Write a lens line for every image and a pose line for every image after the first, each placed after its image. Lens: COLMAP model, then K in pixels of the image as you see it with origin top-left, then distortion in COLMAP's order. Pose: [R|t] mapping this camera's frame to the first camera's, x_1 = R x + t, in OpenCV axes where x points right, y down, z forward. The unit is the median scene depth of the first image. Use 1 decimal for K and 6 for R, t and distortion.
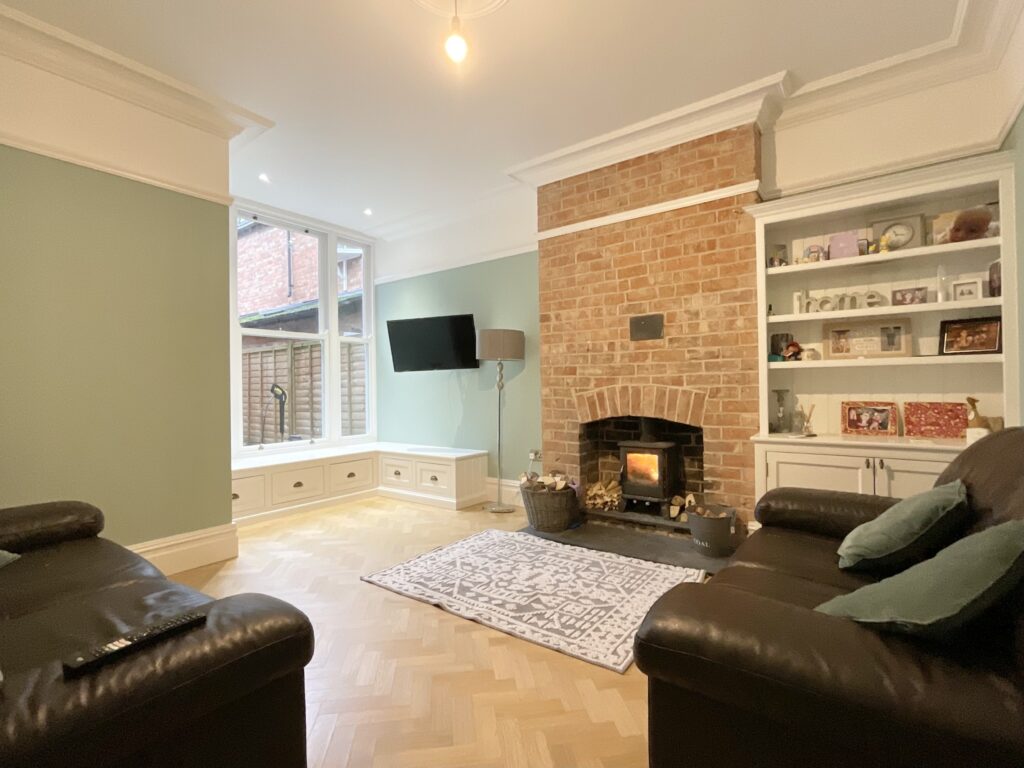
lens RADIAL K [[478.4, 0, 516.7], [0, 478.4, 383.2], [0, 0, 1]] dist [0.000592, 0.000426]
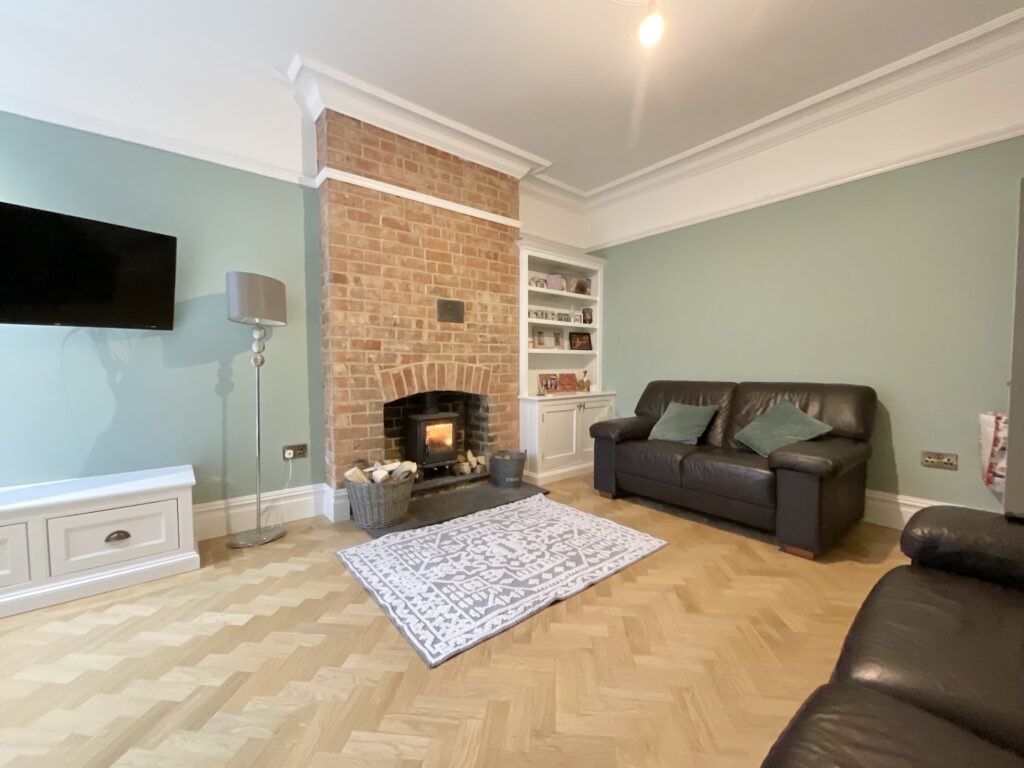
lens RADIAL K [[416.3, 0, 513.1], [0, 416.3, 383.0], [0, 0, 1]] dist [0.000026, 0.000229]
pose [[0.248605, -0.030312, 0.968131, -0.706612], [-0.009254, 0.999390, 0.033667, 0.019842], [-0.968561, -0.017329, 0.248173, 0.672663]]
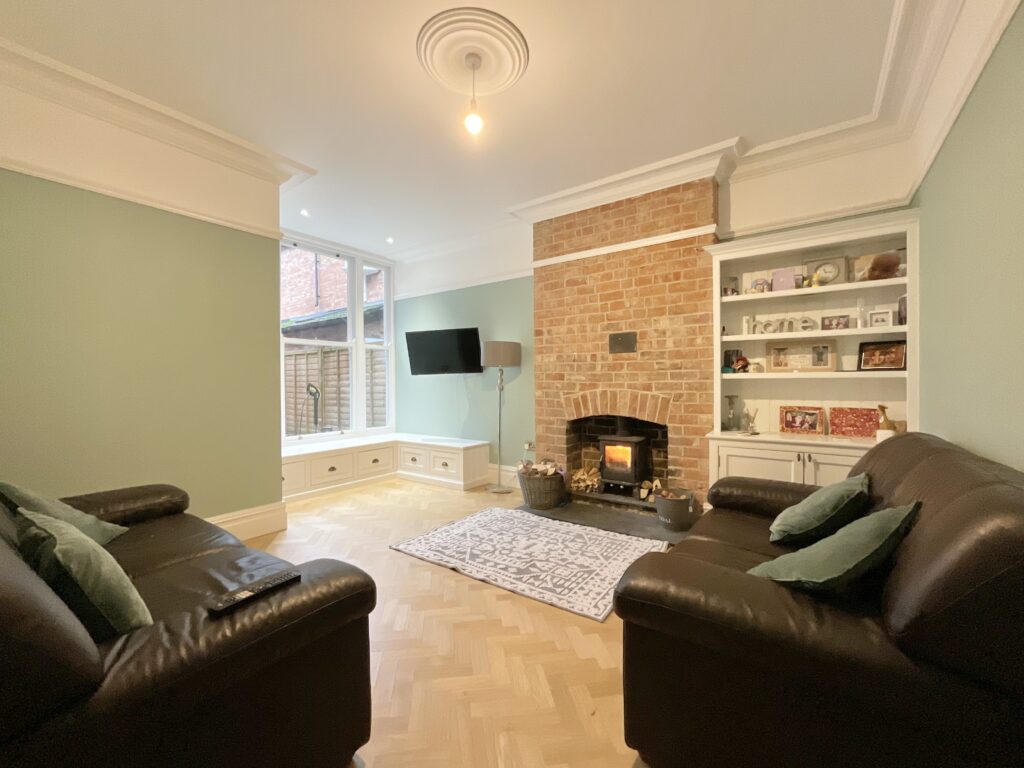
lens RADIAL K [[414.4, 0, 512.0], [0, 414.4, 384.0], [0, 0, 1]] dist [-0.000407, 0.000210]
pose [[0.999935, 0.007827, 0.008245, -0.019800], [-0.007933, 0.999885, 0.012944, -0.024918], [-0.008143, -0.013009, 0.999882, -0.057521]]
